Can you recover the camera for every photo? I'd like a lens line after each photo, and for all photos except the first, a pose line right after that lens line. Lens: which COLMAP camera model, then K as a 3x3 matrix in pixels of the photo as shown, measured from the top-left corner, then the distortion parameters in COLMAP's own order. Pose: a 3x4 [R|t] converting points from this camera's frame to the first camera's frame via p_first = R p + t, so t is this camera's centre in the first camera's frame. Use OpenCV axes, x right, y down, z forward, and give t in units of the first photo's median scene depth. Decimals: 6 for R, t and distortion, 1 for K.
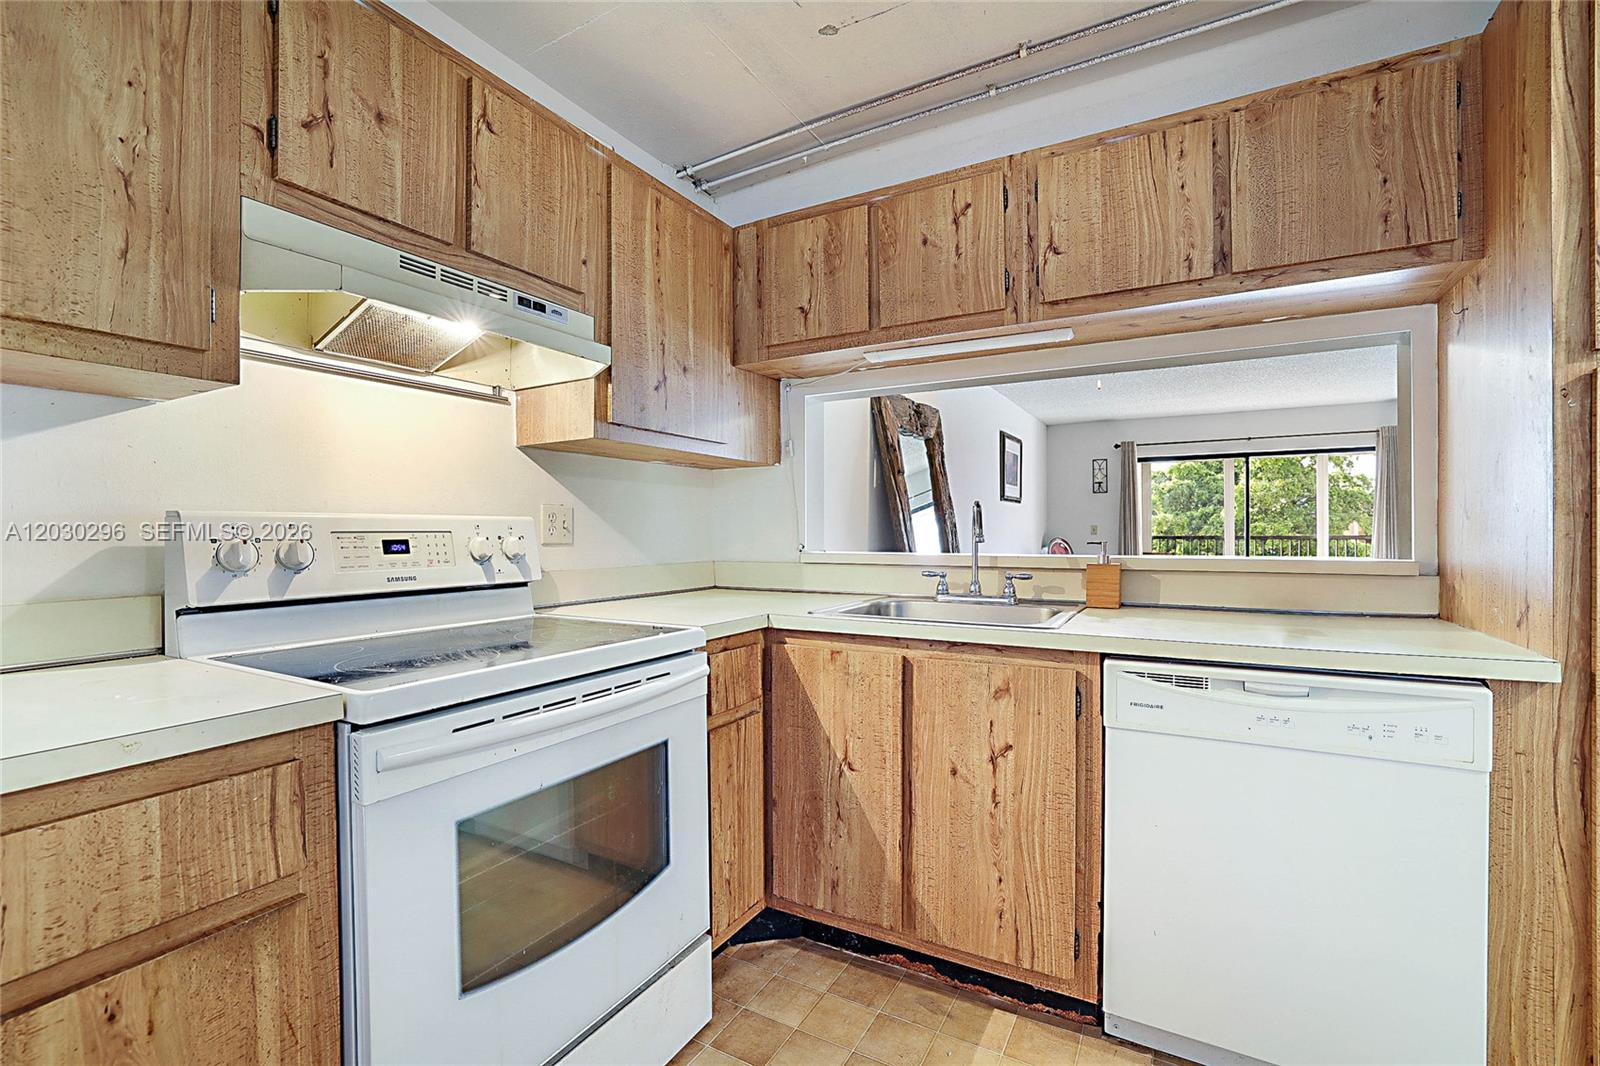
lens RADIAL K [[704.9, 0, 798.0], [0, 704.9, 532.9], [0, 0, 1]] dist [-0.032367, 0.009389]
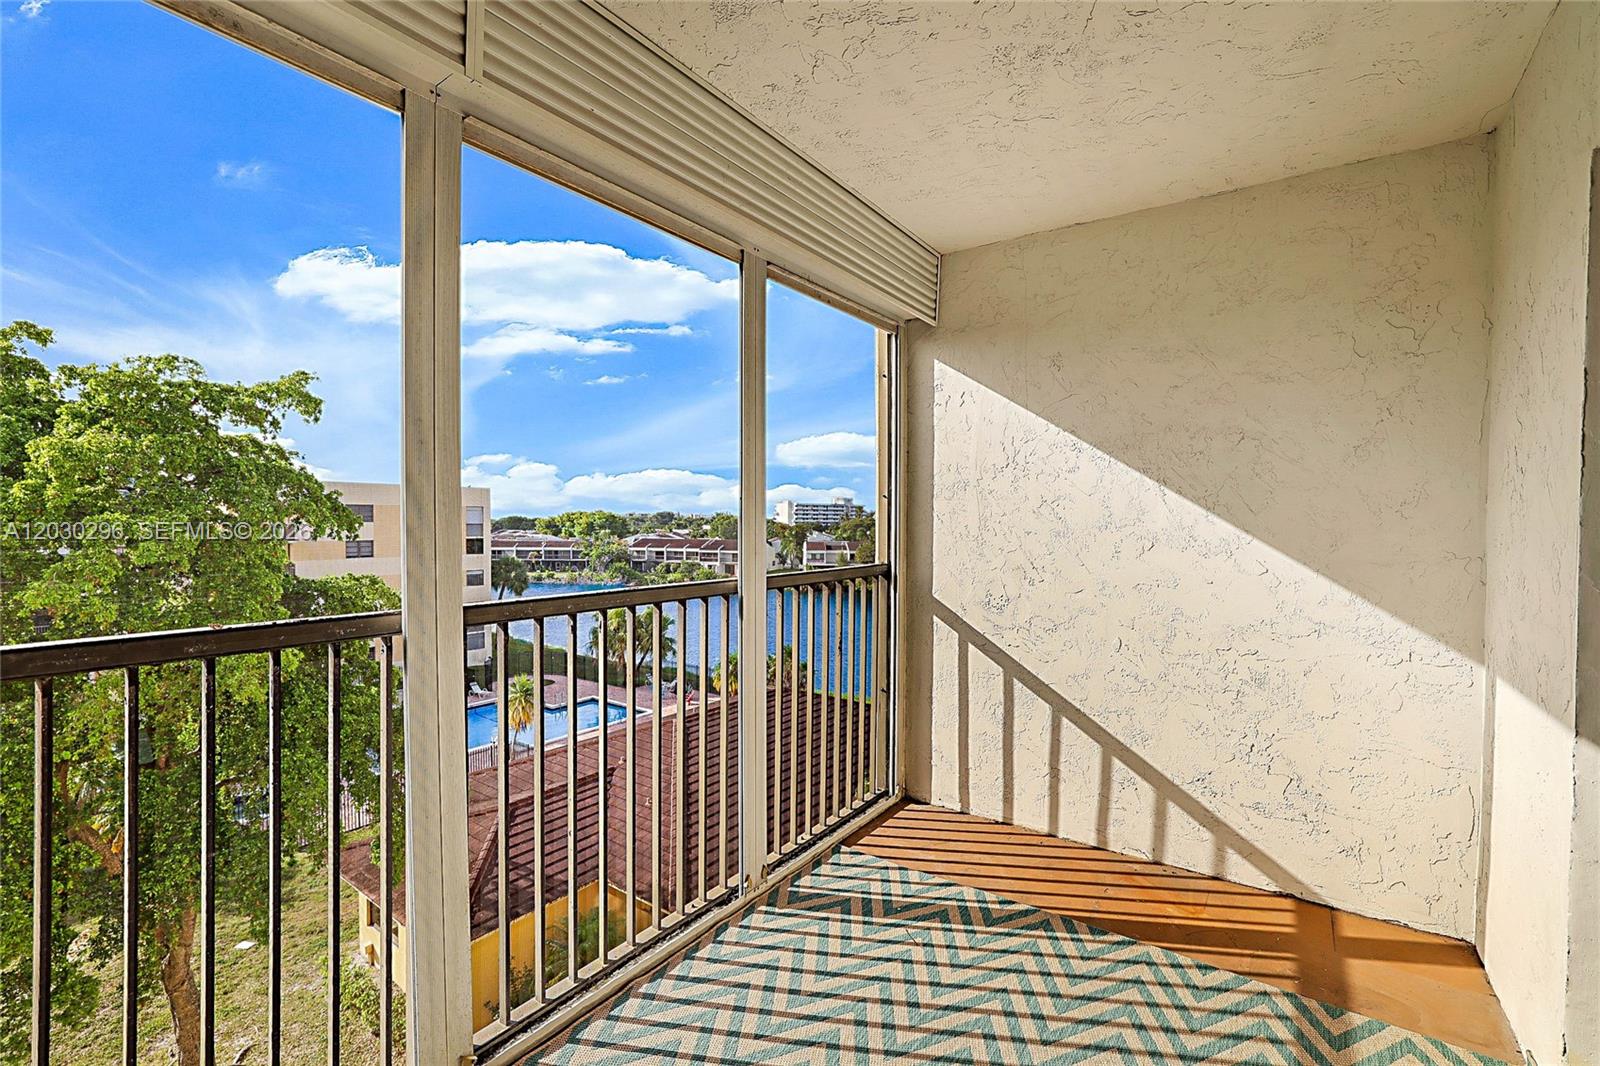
lens RADIAL K [[704.9, 0, 796.2], [0, 704.9, 526.5], [0, 0, 1]] dist [-0.032367, 0.009389]
pose [[0.112816, 0.005122, 0.993603, 2.651136], [-0.003461, 0.999983, -0.004762, -0.057767], [-0.993610, -0.002901, 0.112832, 5.360338]]
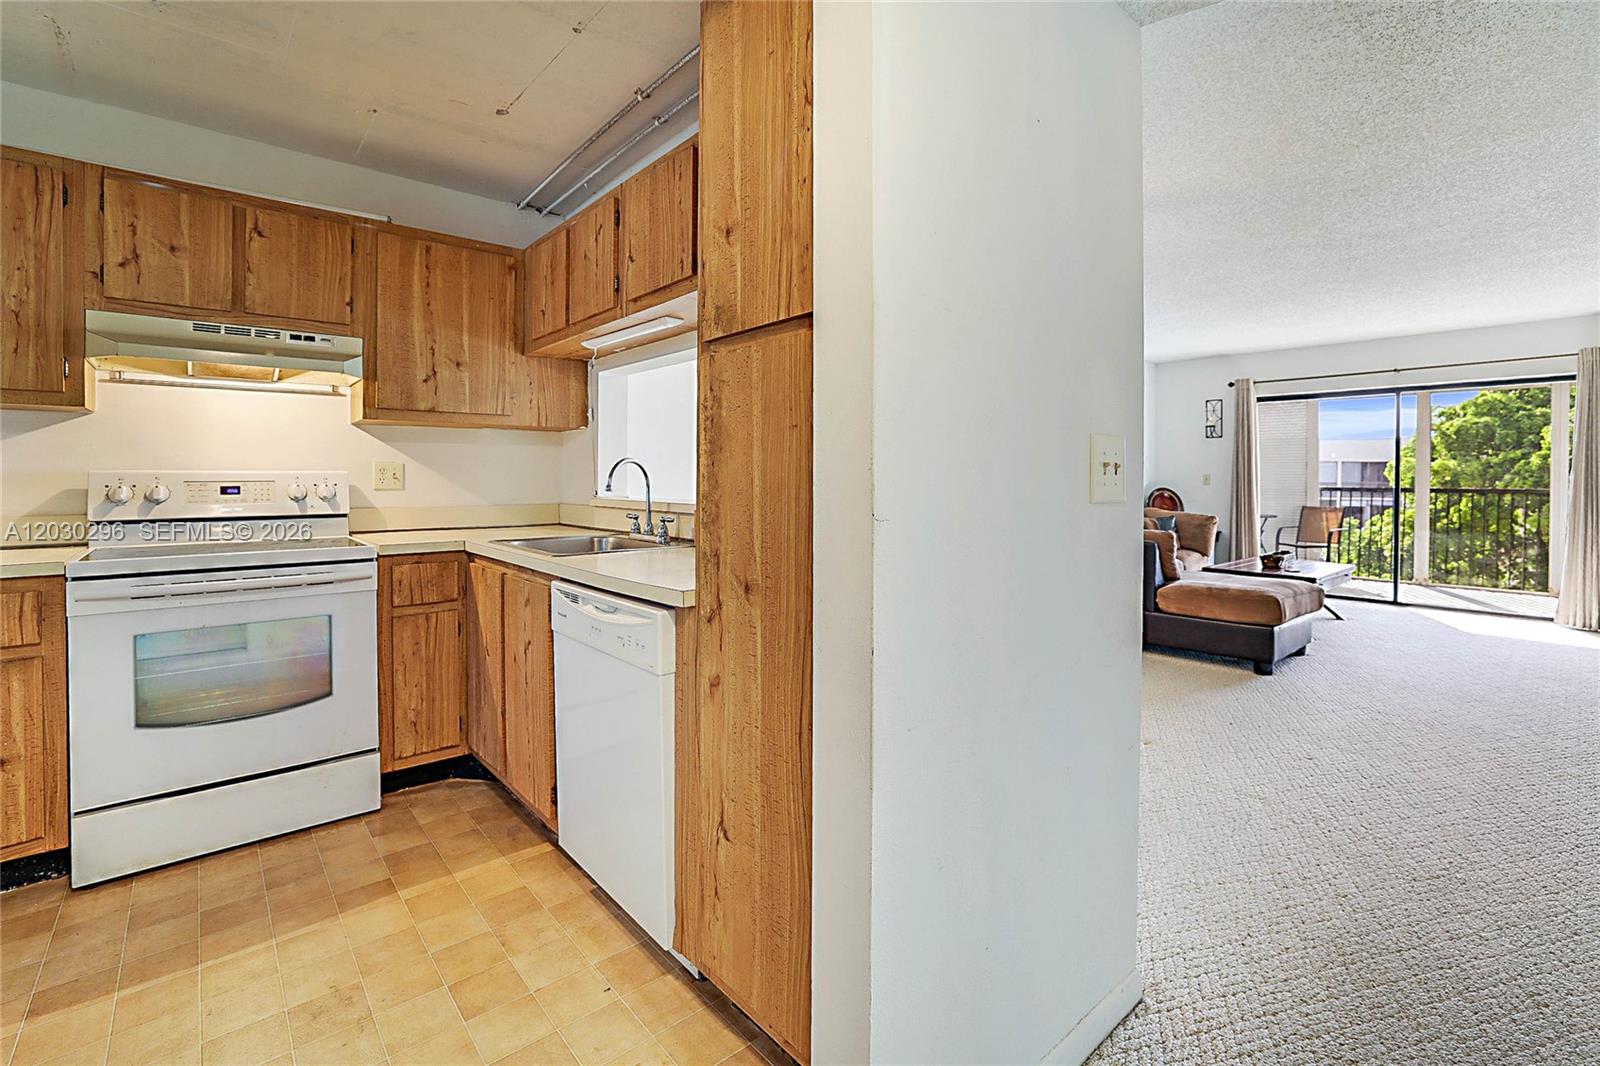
lens RADIAL K [[704.9, 0, 785.9], [0, 704.9, 482.1], [0, 0, 1]] dist [-0.032367, 0.009389]
pose [[0.938354, 0.005819, -0.345626, 1.138875], [-0.004781, 0.999981, 0.003855, -0.011174], [0.345642, -0.001965, 0.938364, -0.092132]]
